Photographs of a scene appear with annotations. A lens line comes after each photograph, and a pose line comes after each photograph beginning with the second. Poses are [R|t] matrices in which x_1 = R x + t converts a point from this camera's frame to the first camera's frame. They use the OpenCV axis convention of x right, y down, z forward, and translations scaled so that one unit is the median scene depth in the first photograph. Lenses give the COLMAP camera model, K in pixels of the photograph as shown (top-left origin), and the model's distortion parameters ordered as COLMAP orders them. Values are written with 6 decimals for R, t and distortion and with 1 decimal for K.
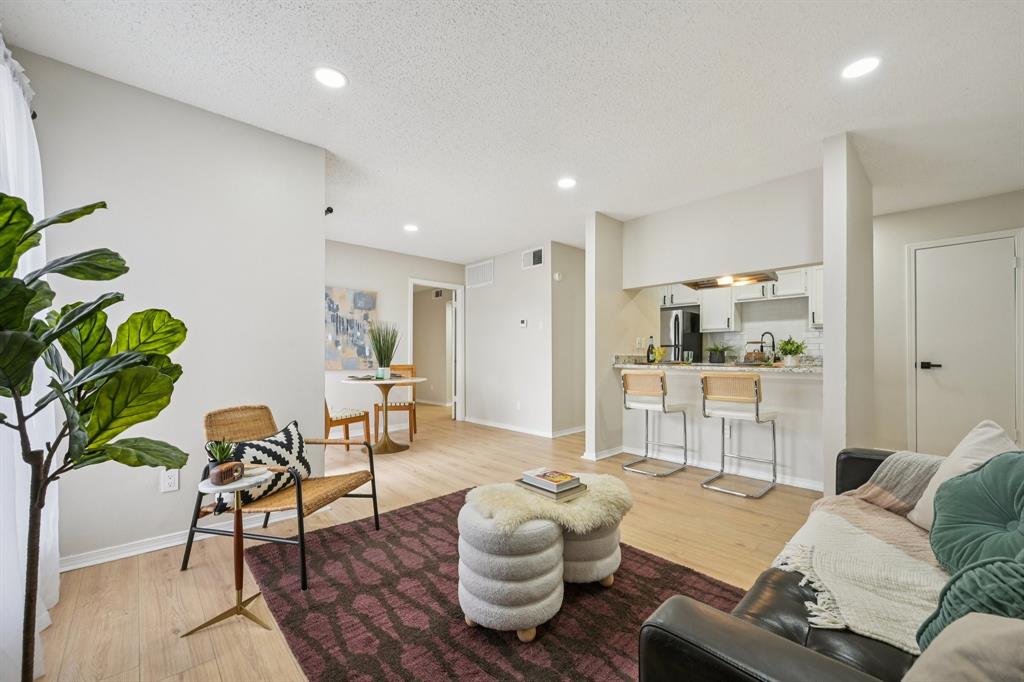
lens RADIAL K [[409.7, 0, 525.8], [0, 409.7, 358.3], [0, 0, 1]] dist [-0.003312, 0.001329]
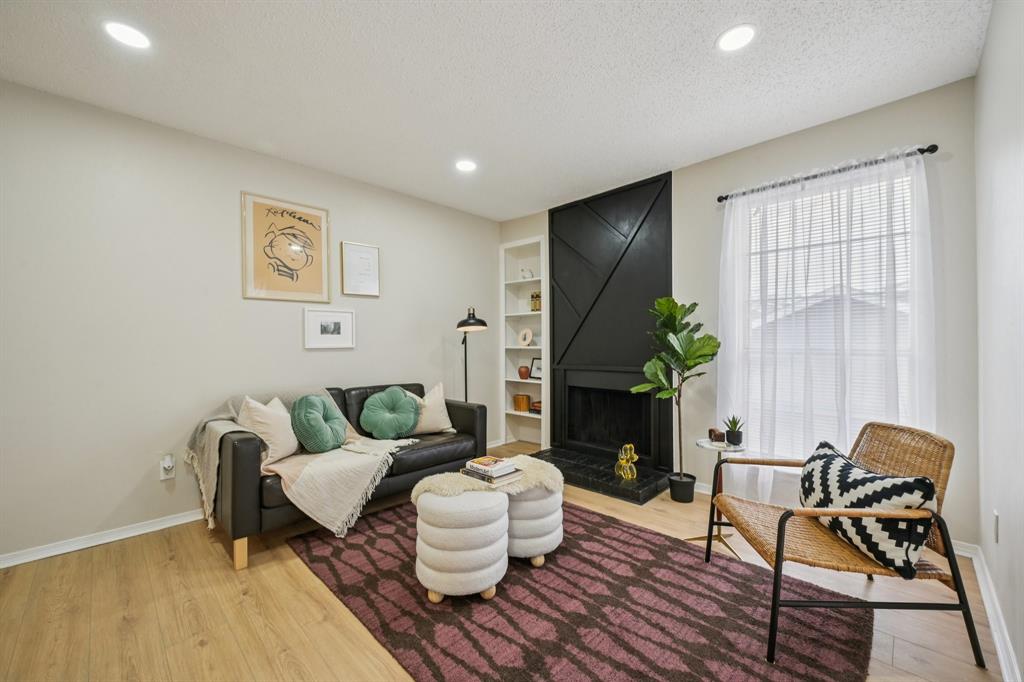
lens RADIAL K [[409.7, 0, 519.9], [0, 409.7, 333.3], [0, 0, 1]] dist [-0.003312, 0.001329]
pose [[-0.999429, 0.004714, -0.033468, 0.005933], [0.005297, 0.999836, -0.017334, -0.020798], [0.033380, -0.017501, -0.999289, 0.847536]]
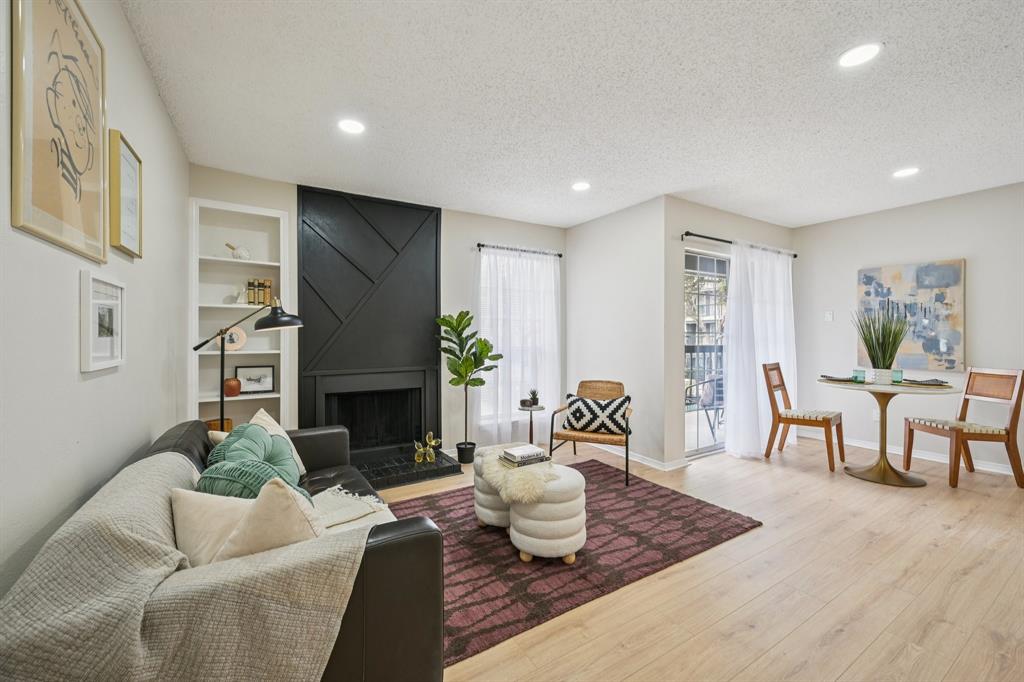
lens RADIAL K [[409.7, 0, 506.8], [0, 409.7, 325.3], [0, 0, 1]] dist [-0.003312, 0.001329]
pose [[-0.214624, -0.025532, -0.976363, 0.553752], [-0.005433, 0.999674, -0.024947, -0.035603], [0.976682, -0.000050, -0.214693, 0.485853]]
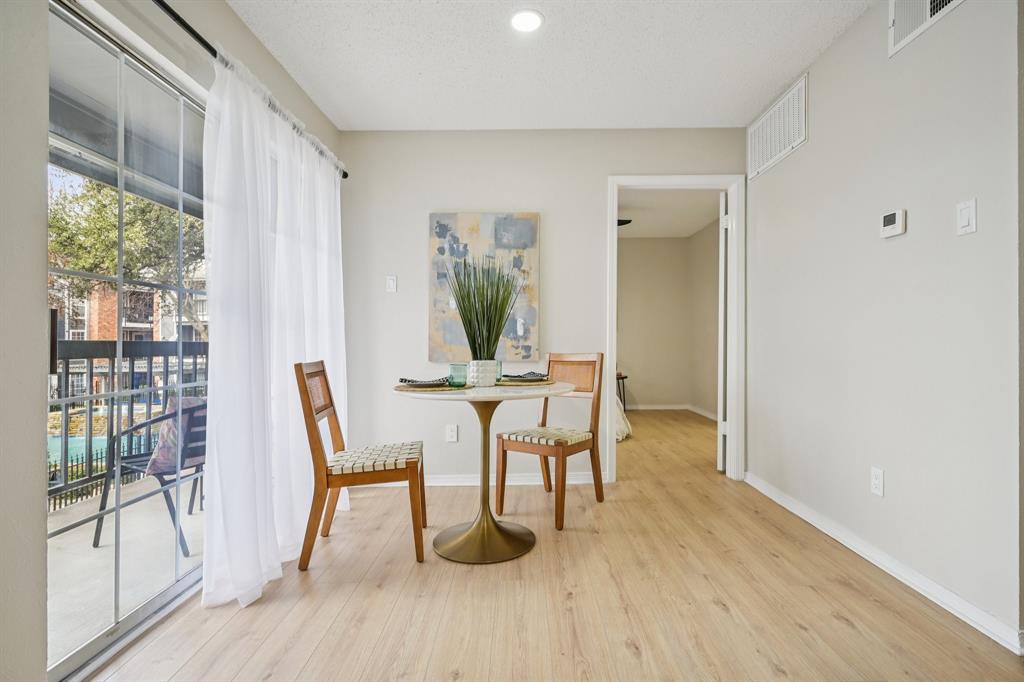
lens RADIAL K [[483.5, 0, 520.8], [0, 483.5, 343.0], [0, 0, 1]] dist [-0.003937, 0.000223]
pose [[0.718457, -0.002309, -0.695567, 0.055134], [0.005126, 0.999985, 0.001974, 0.002792], [0.695552, -0.004983, 0.718458, 0.651669]]
